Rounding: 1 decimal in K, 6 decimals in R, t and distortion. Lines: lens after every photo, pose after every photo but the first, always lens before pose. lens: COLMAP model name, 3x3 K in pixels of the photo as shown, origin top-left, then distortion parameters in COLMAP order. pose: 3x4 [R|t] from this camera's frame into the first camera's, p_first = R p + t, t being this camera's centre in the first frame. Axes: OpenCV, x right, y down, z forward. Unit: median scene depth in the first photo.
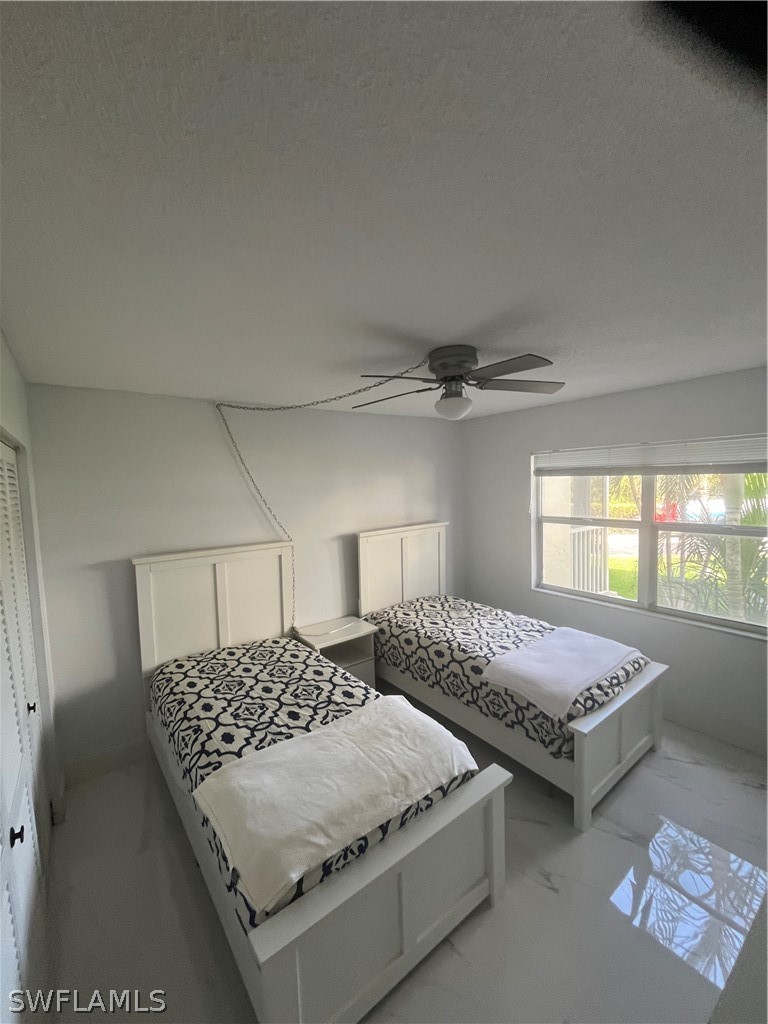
lens RADIAL K [[417.4, 0, 381.6], [0, 417.4, 513.0], [0, 0, 1]] dist [-0.001256, -0.000419]
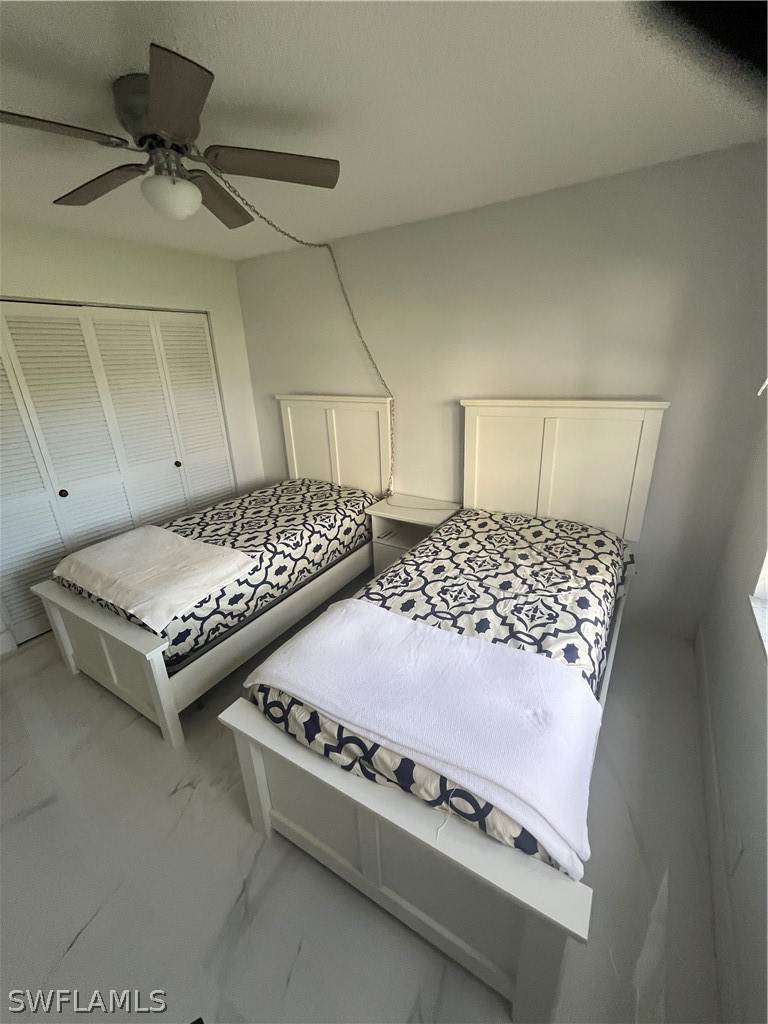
lens RADIAL K [[417.4, 0, 381.6], [0, 417.4, 513.0], [0, 0, 1]] dist [-0.001256, -0.000419]
pose [[0.350779, 0.343549, -0.871165, 0.724528], [-0.046090, 0.935483, 0.350354, -0.018172], [0.935323, -0.082745, 0.343982, 0.715563]]
